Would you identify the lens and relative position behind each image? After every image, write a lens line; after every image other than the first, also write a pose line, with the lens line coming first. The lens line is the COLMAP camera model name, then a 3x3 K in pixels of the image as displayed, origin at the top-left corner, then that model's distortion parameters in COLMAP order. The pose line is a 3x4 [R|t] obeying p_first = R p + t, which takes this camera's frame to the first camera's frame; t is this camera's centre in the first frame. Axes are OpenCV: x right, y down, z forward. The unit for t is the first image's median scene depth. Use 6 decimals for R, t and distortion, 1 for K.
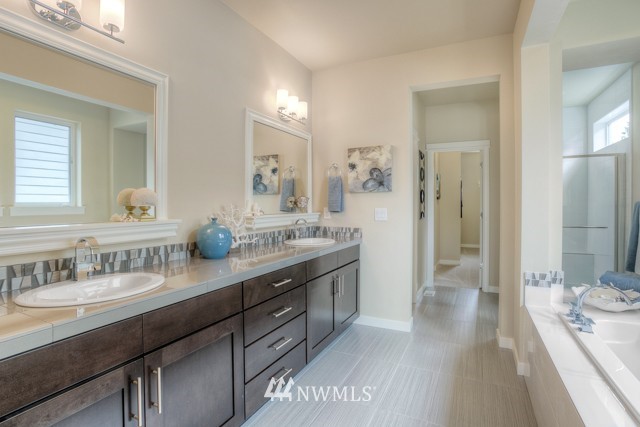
lens RADIAL K [[323.4, 0, 320.0], [0, 323.4, 210.0], [0, 0, 1]] dist [-0.002259, 0.000105]
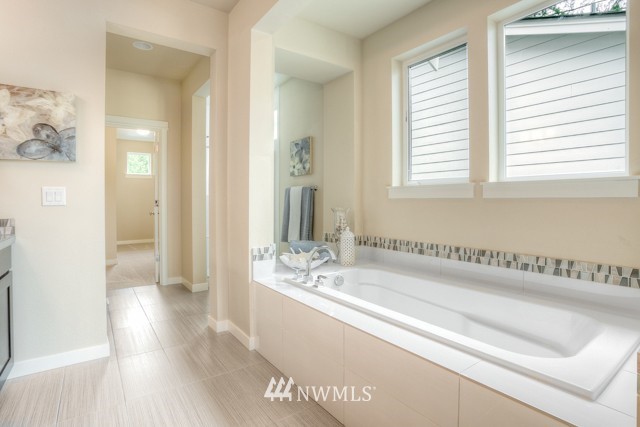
lens RADIAL K [[323.4, 0, 315.4], [0, 323.4, 202.5], [0, 0, 1]] dist [-0.002259, 0.000105]
pose [[0.538756, -0.006581, 0.842436, -0.081619], [0.017922, 0.999833, -0.003650, 0.039325], [-0.842271, 0.017065, 0.538784, 0.199498]]
